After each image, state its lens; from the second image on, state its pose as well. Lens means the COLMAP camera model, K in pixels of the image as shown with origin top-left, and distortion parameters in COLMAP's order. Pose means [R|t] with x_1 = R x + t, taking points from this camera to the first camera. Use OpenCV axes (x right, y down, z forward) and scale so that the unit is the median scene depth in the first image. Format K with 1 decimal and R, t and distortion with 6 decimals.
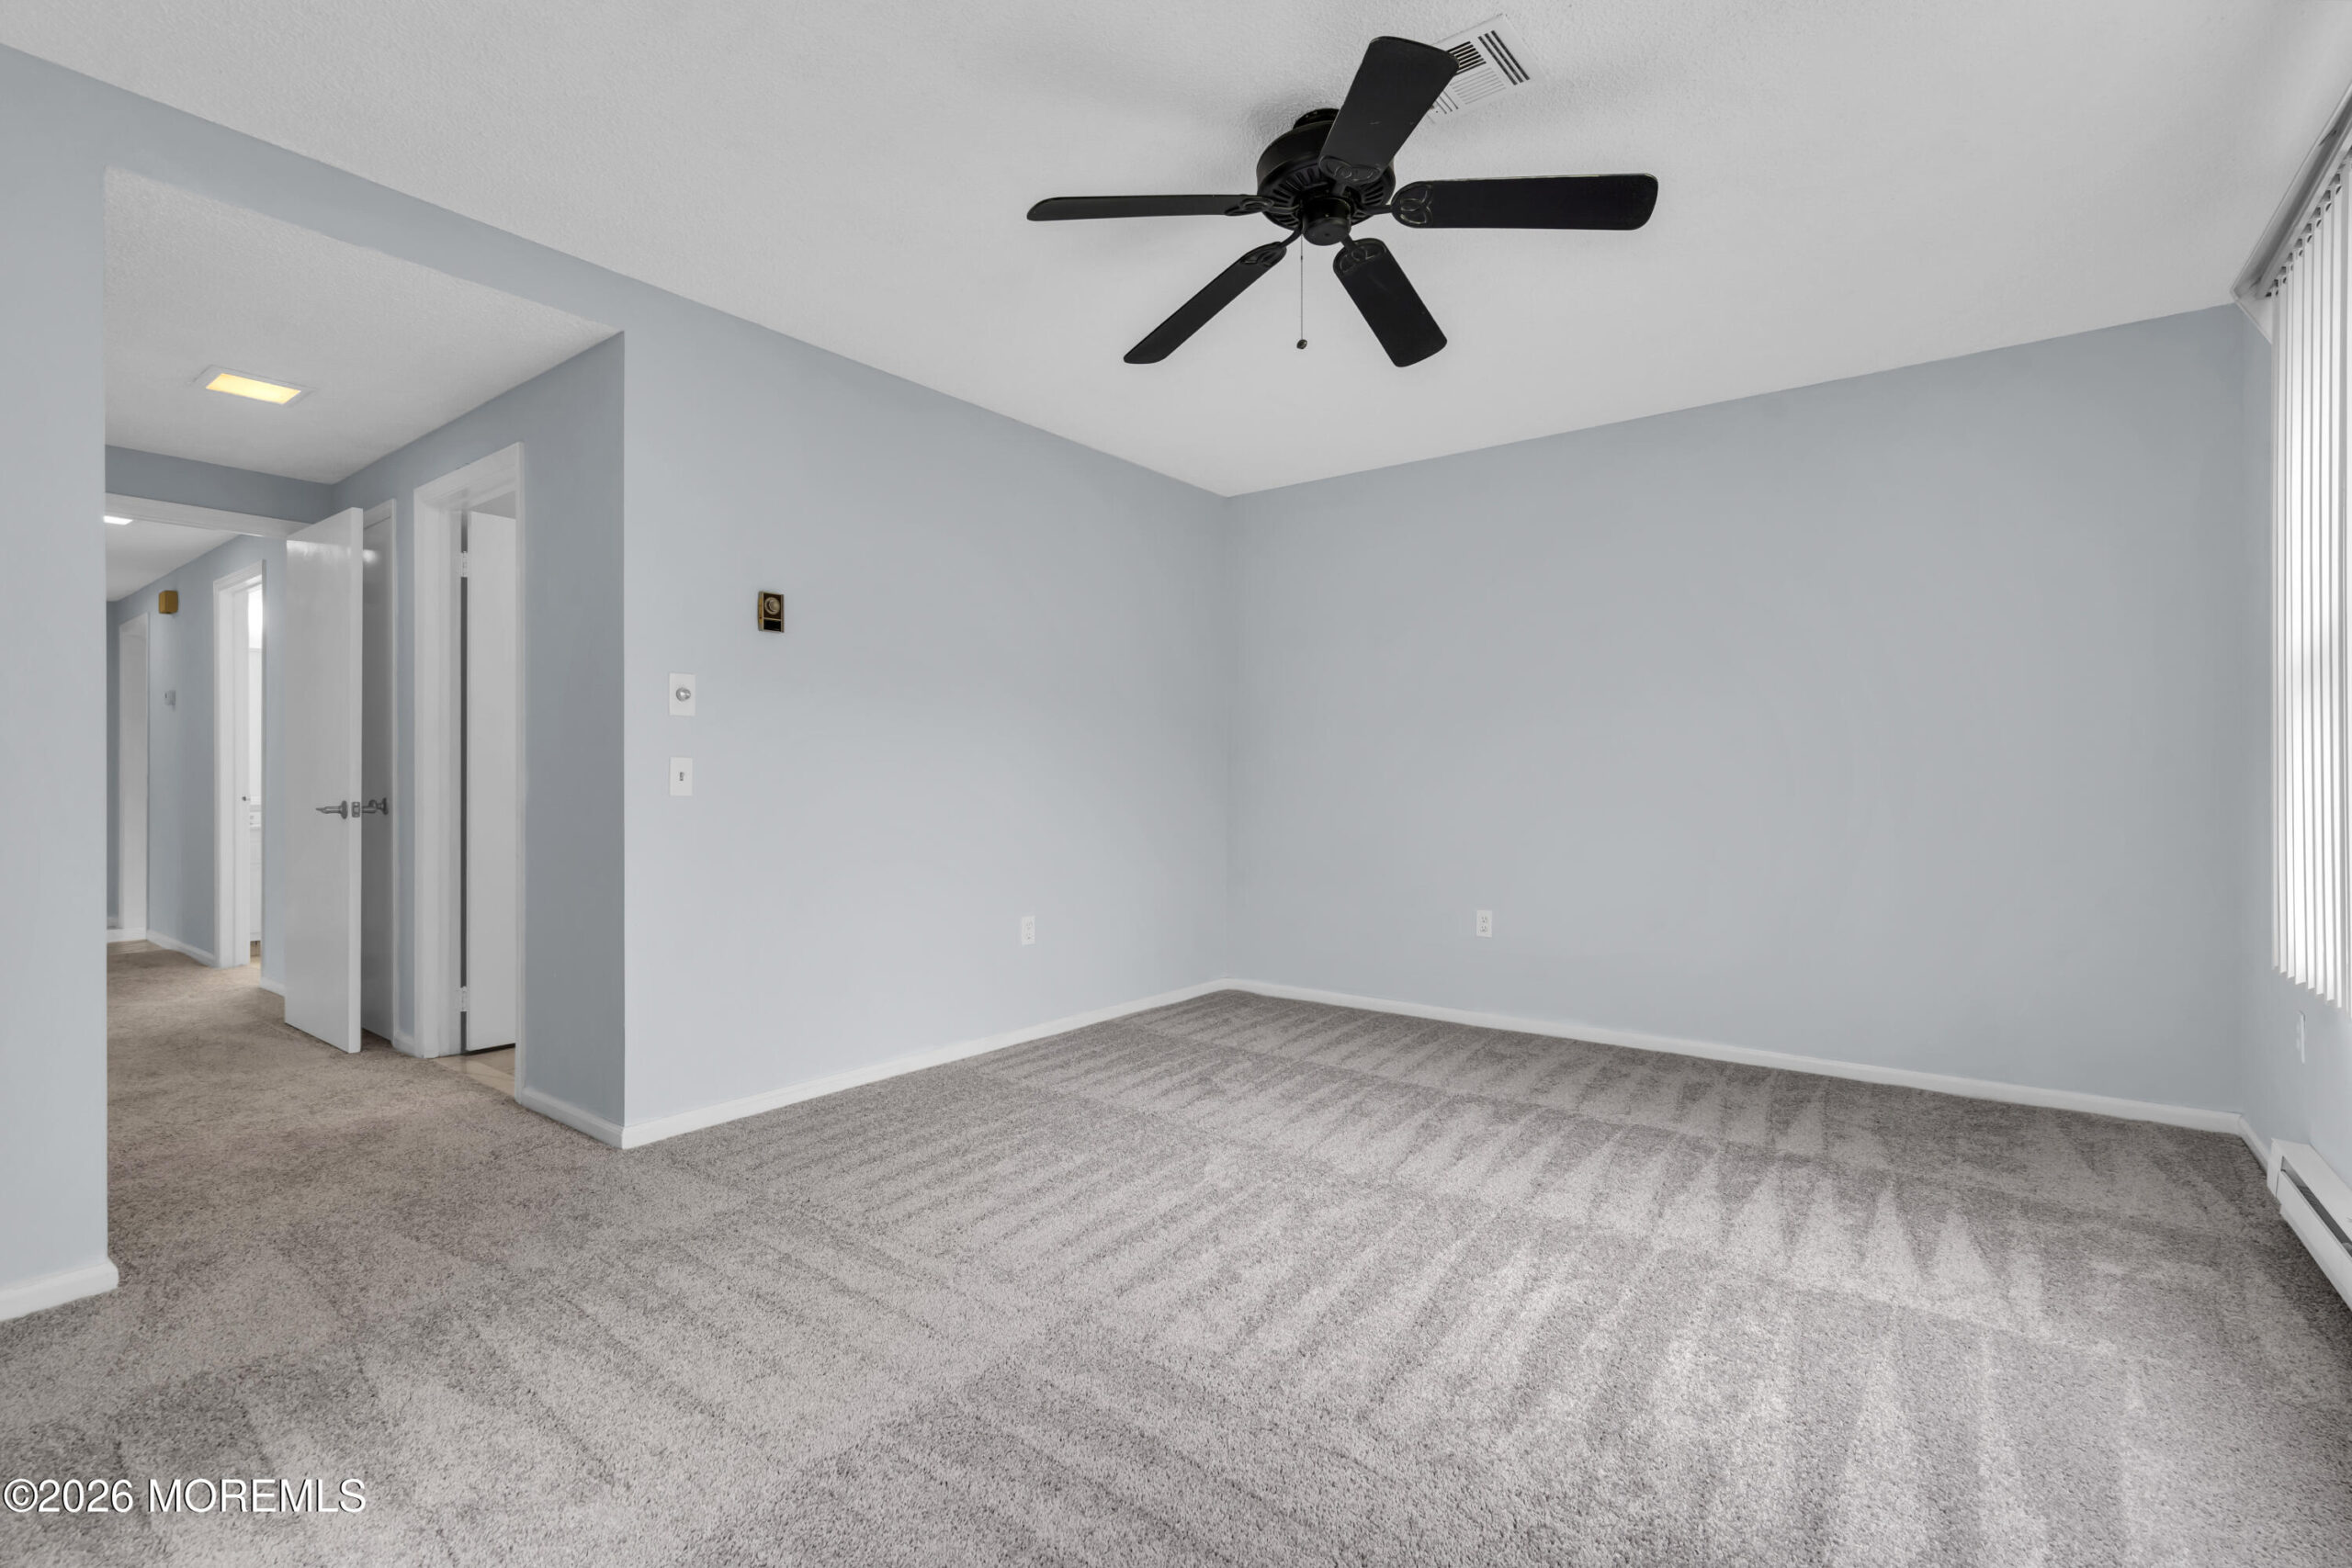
lens RADIAL K [[1062.5, 0, 1178.8], [0, 1062.5, 780.4], [0, 0, 1]] dist [0.003667, 0.000849]
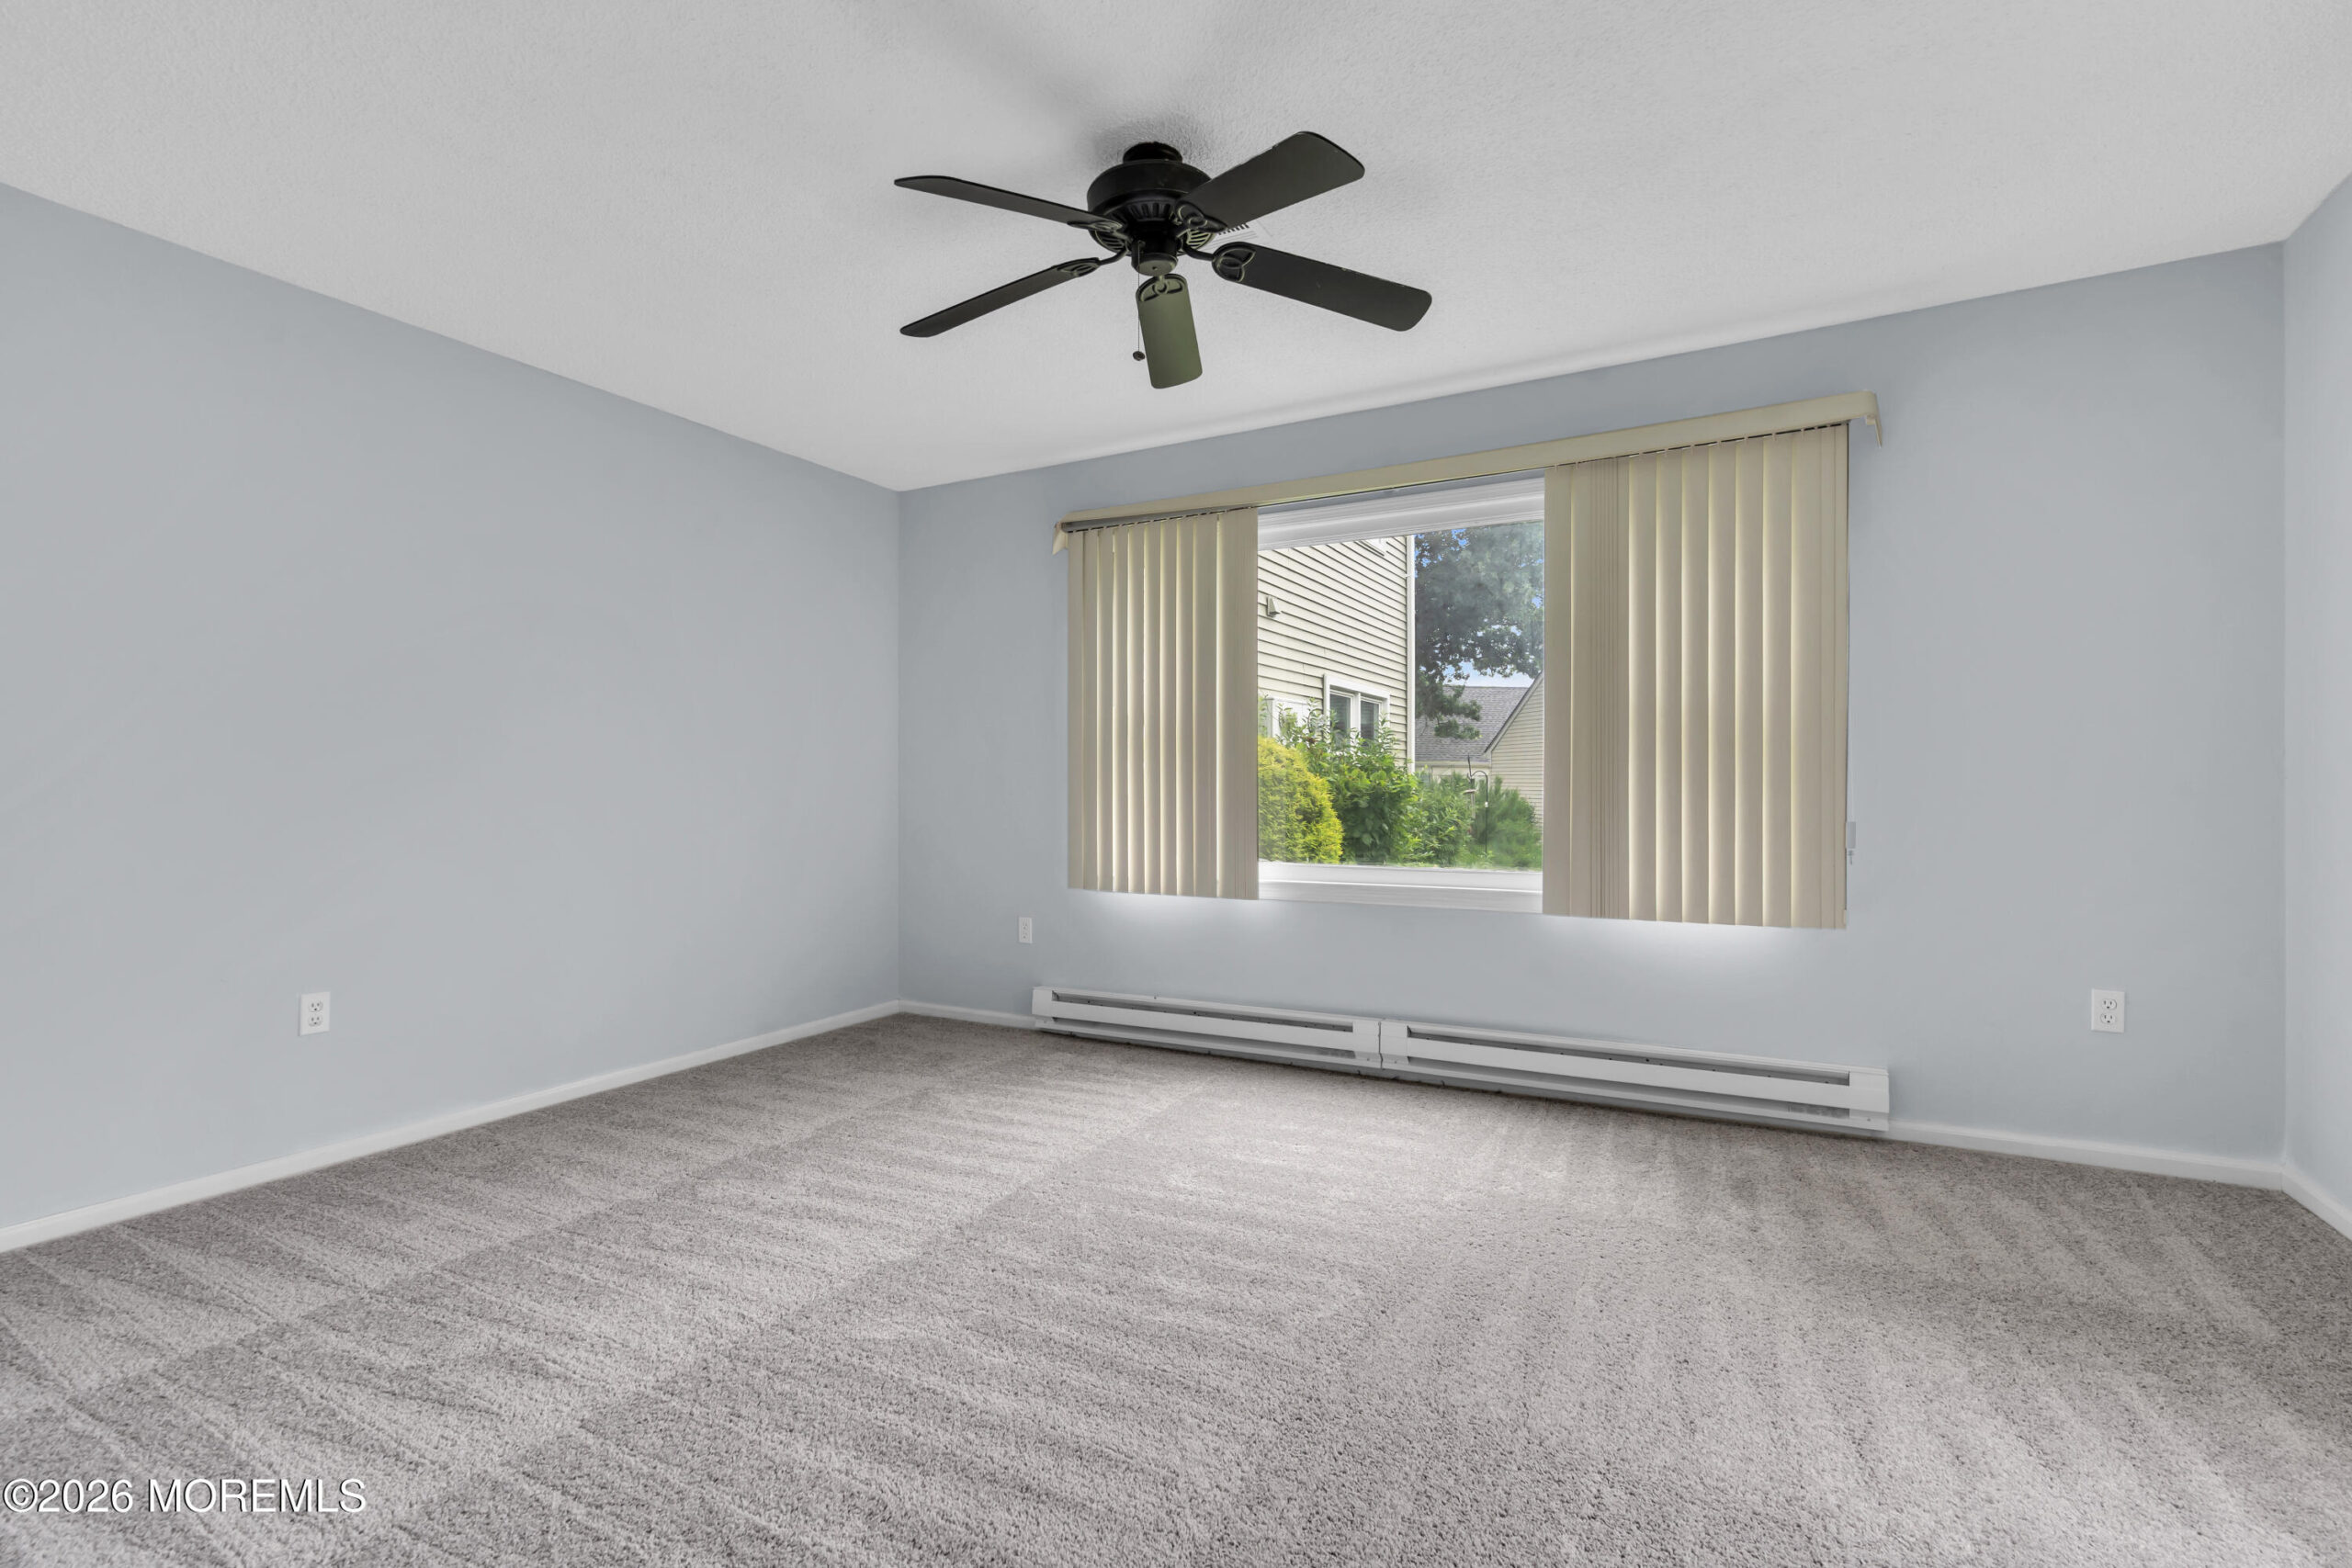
lens RADIAL K [[1054.8, 0, 1185.3], [0, 1054.8, 792.9], [0, 0, 1]] dist [0.001619, 0.001332]
pose [[-0.151394, -0.007450, 0.988445, -0.661175], [0.001514, 0.999969, 0.007768, -0.009243], [-0.988472, 0.002672, -0.151378, 0.844815]]
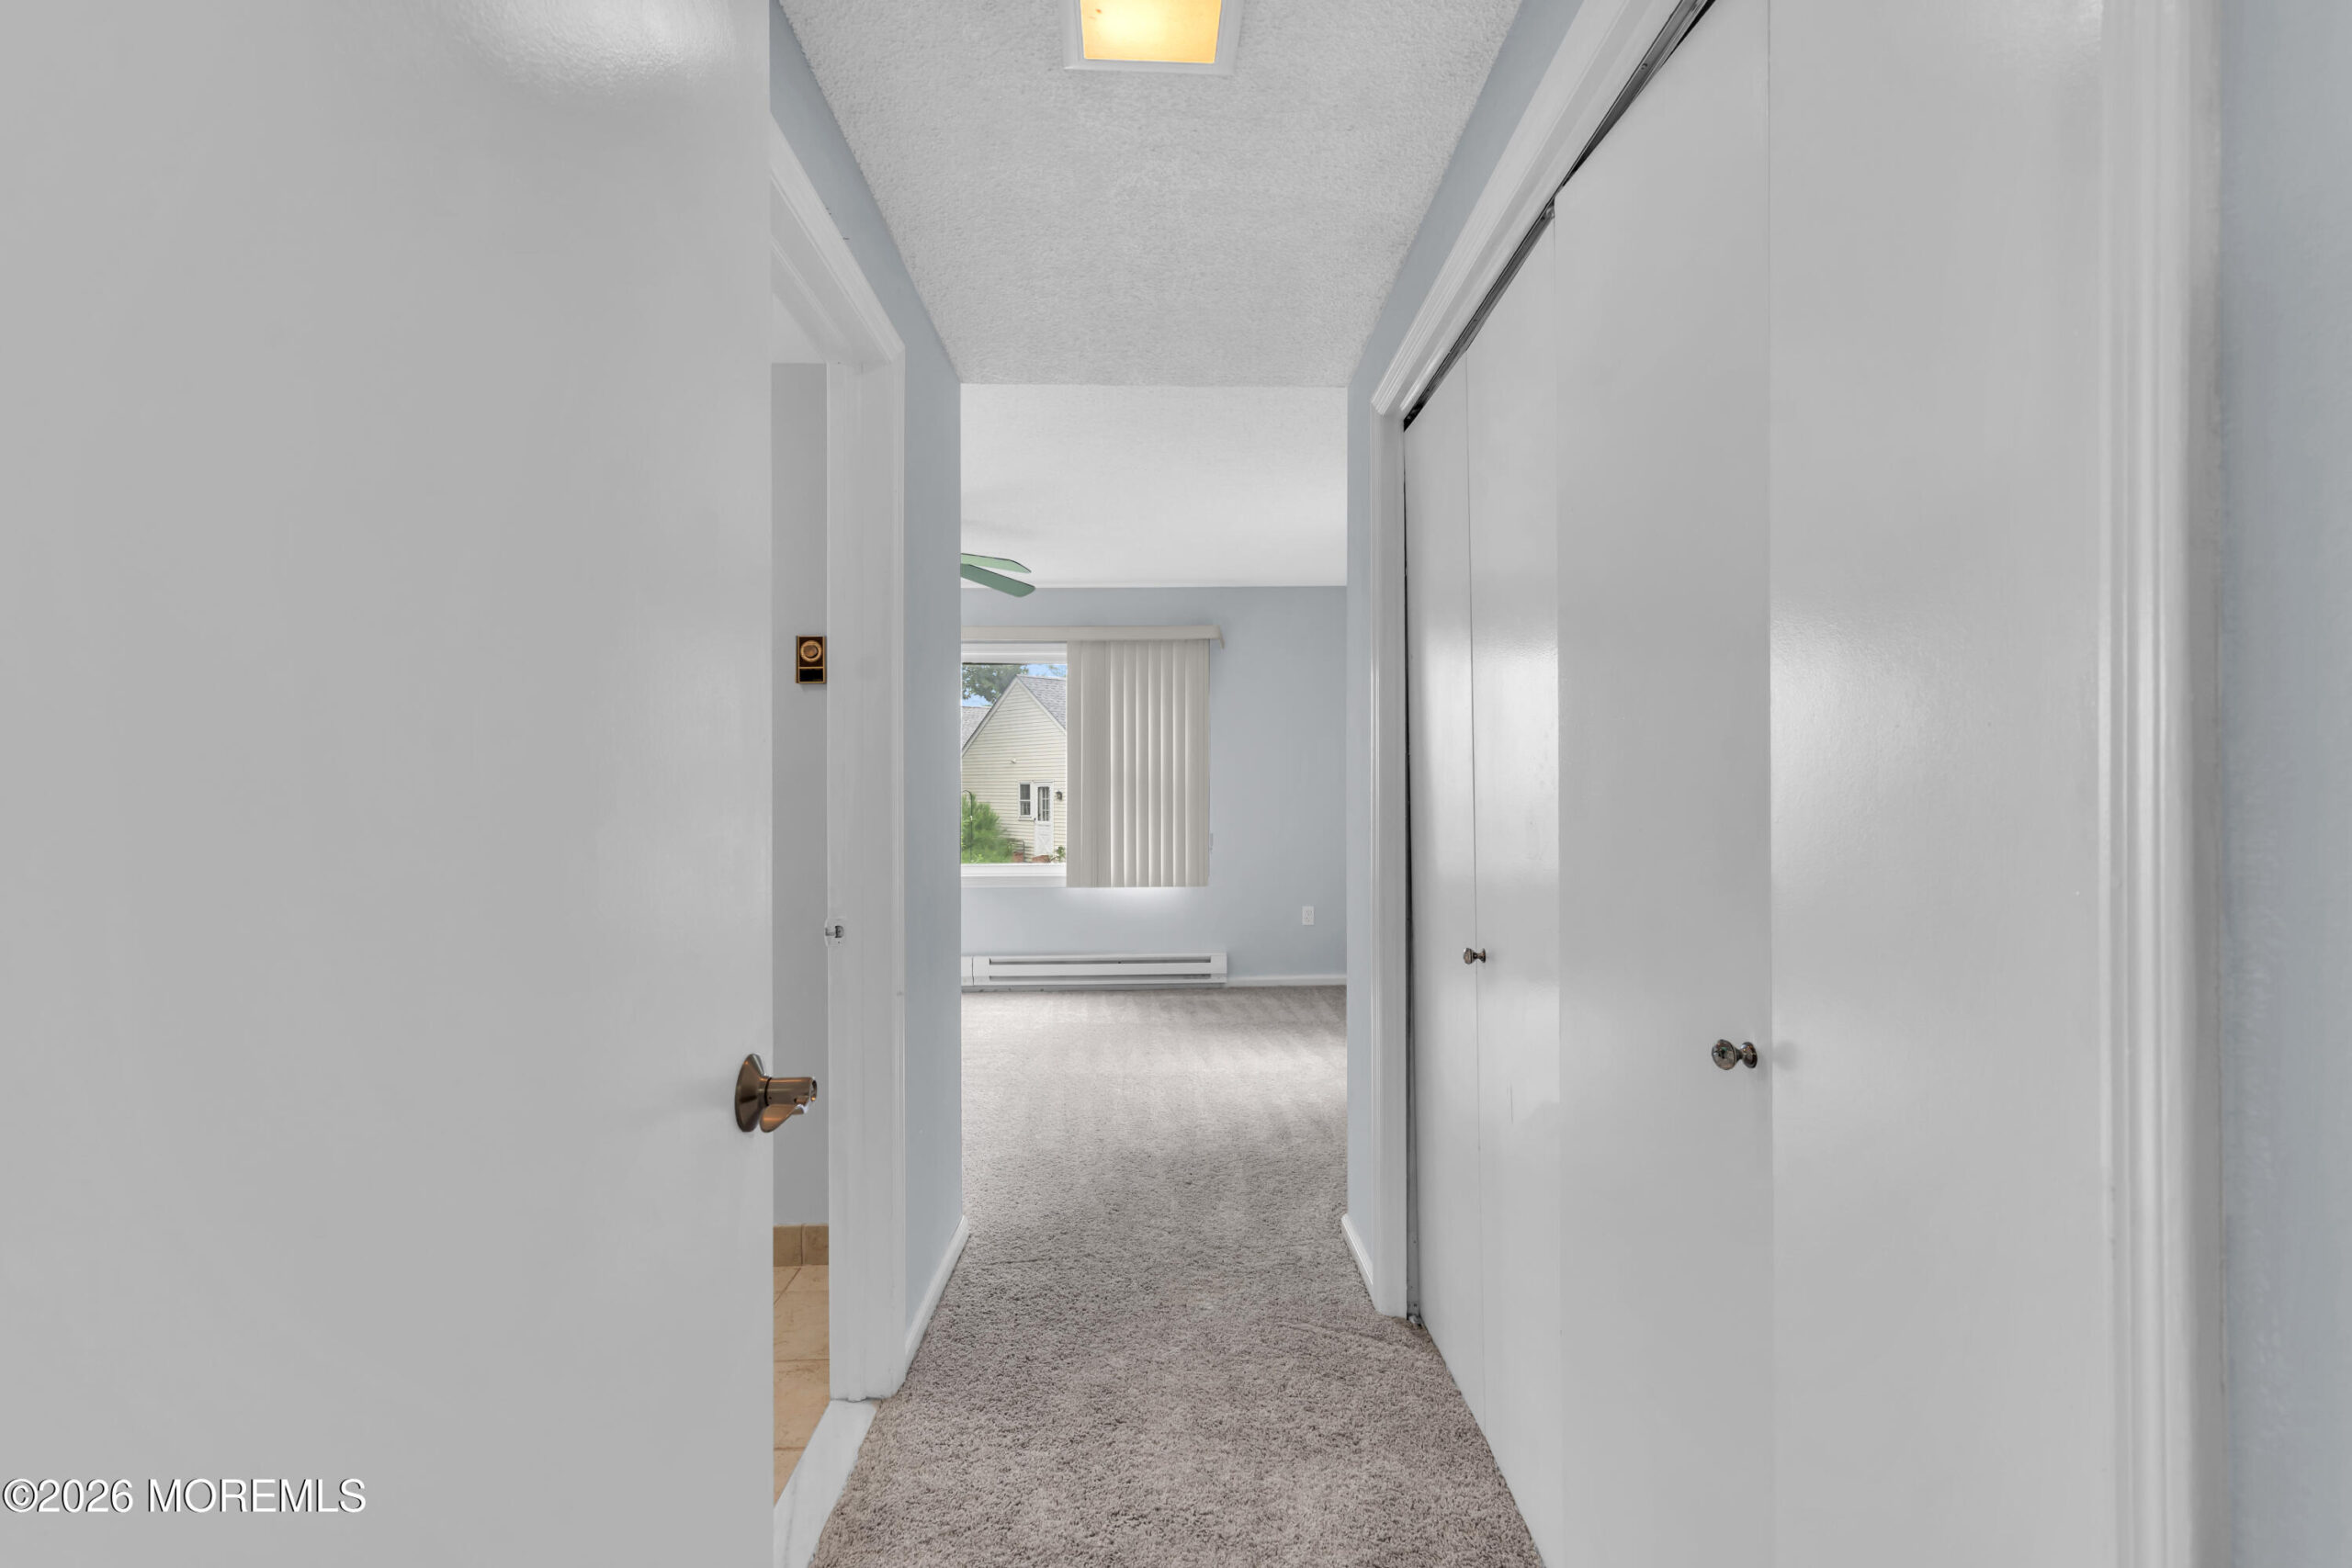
lens RADIAL K [[1054.8, 0, 1185.3], [0, 1054.8, 792.9], [0, 0, 1]] dist [0.001619, 0.001332]
pose [[-0.619468, -0.000053, 0.785022, -1.381013], [0.001290, 0.999999, 0.001086, -0.056356], [-0.785021, 0.001685, -0.619467, 1.405134]]
